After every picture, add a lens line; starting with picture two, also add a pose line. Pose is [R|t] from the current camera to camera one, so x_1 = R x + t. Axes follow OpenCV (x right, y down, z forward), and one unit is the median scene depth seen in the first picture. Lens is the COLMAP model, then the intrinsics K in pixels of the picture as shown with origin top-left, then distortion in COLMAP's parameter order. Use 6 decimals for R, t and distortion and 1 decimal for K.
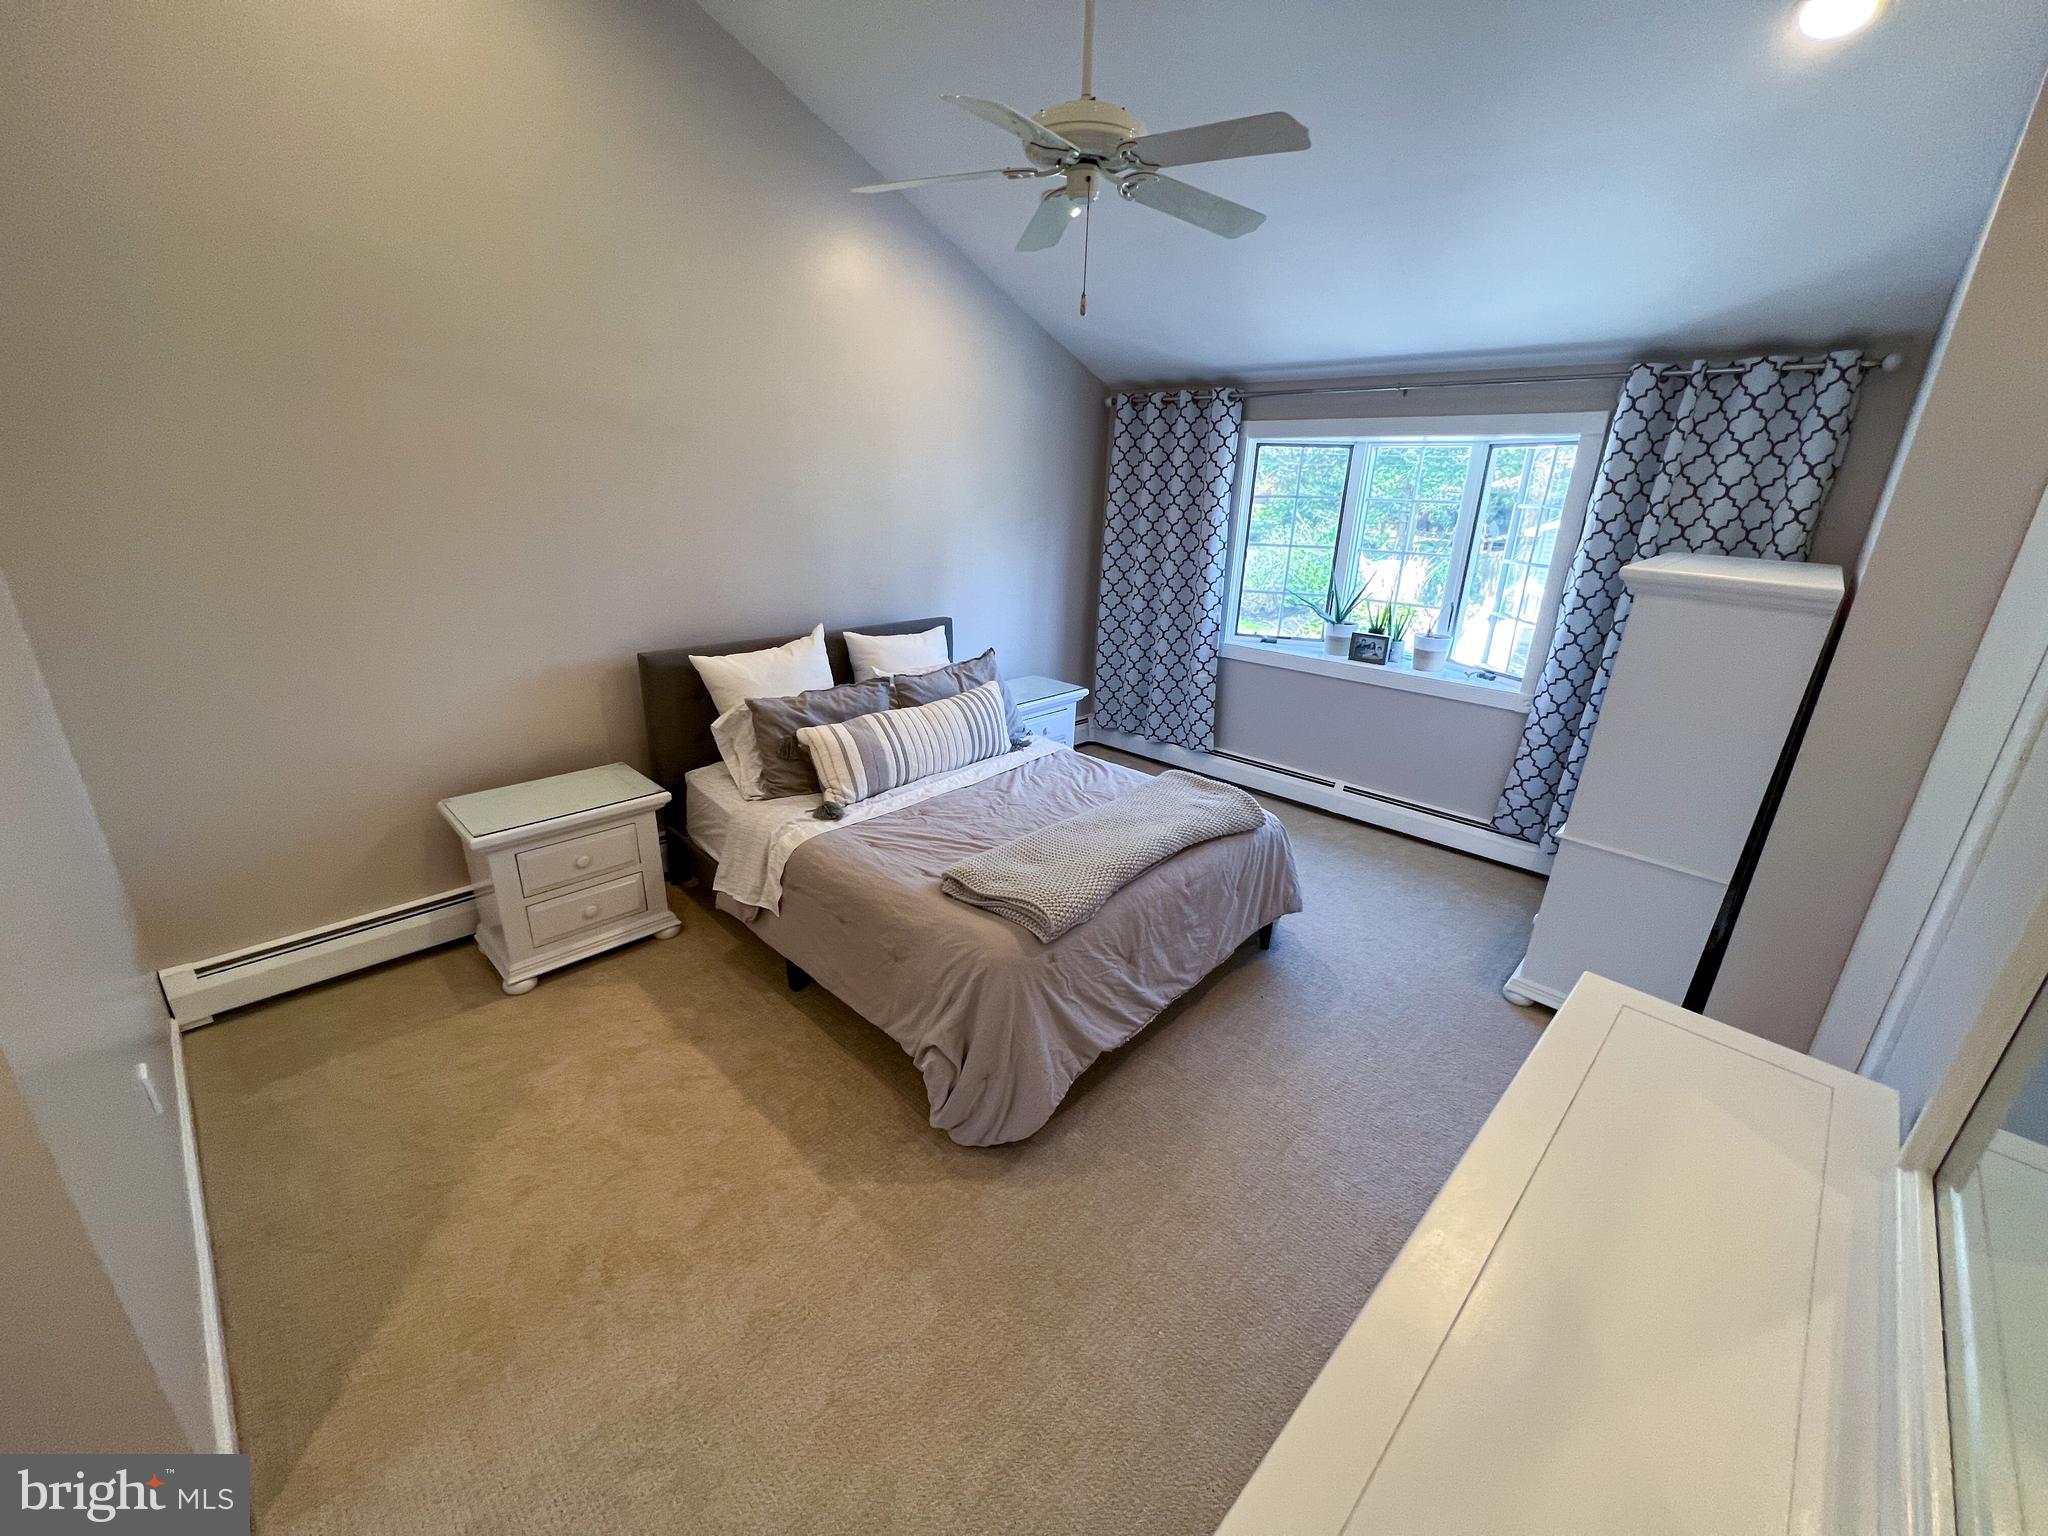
lens RADIAL K [[825.0, 0, 1024.0], [0, 825.0, 768.0], [0, 0, 1]] dist [-0.001326, -0.000026]
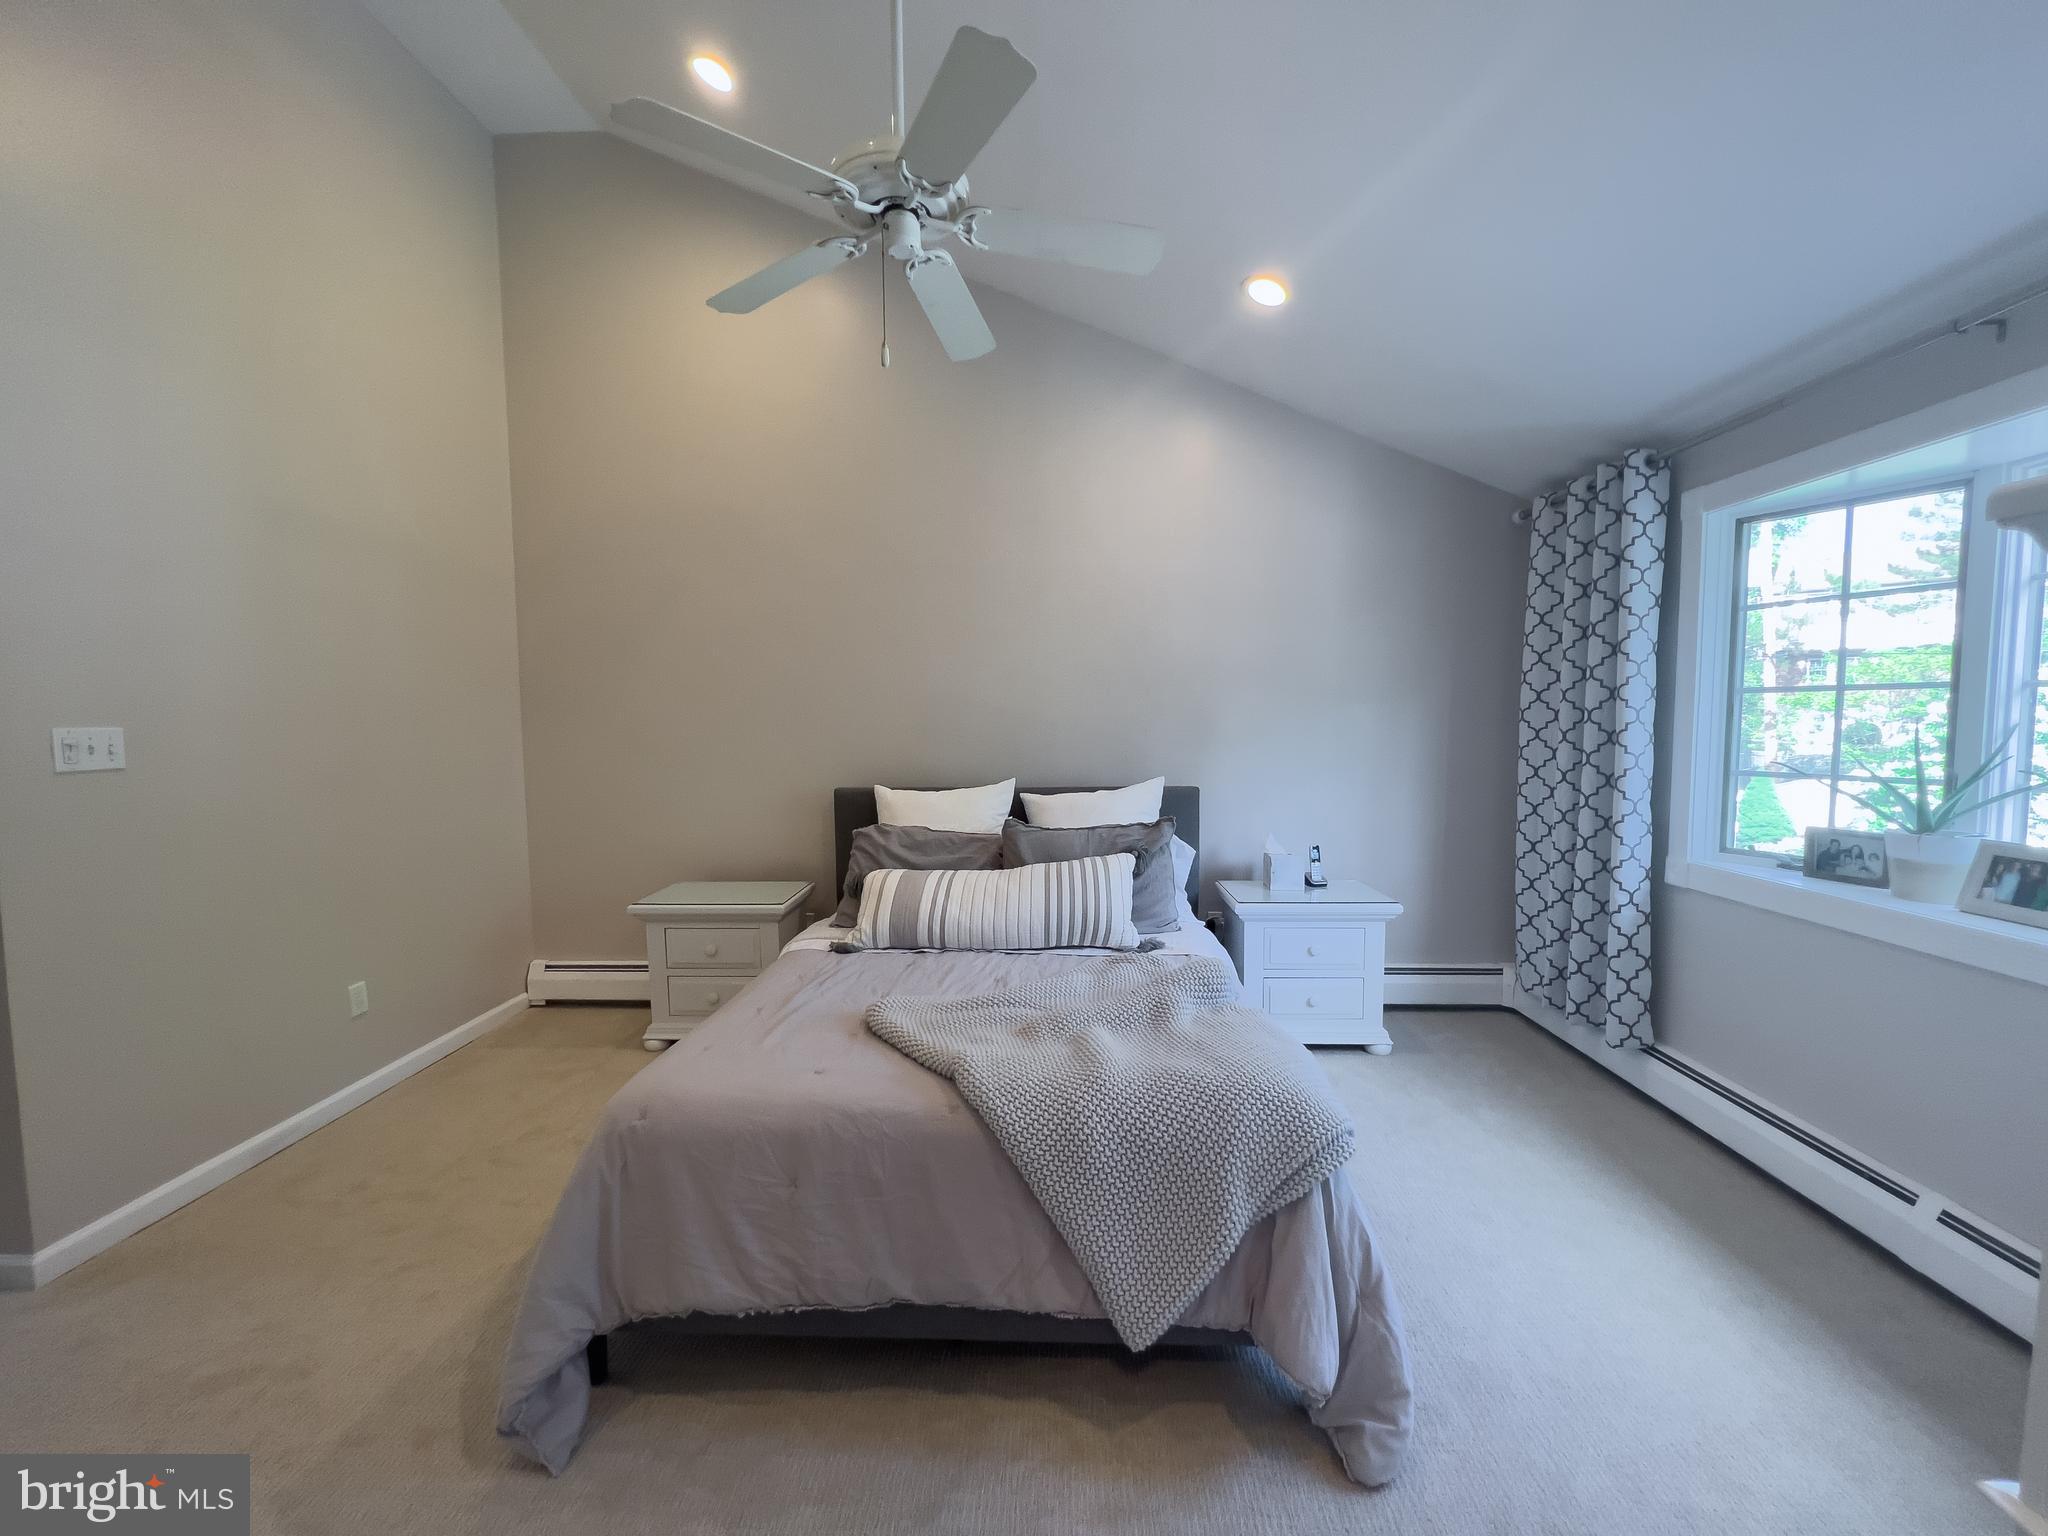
lens RADIAL K [[825.0, 0, 1024.0], [0, 825.0, 768.0], [0, 0, 1]] dist [-0.001326, -0.000026]
pose [[0.693921, 0.024570, -0.719632, 0.375338], [-0.226288, 0.956223, -0.185555, -0.003226], [0.683570, 0.291605, 0.669103, 0.323279]]
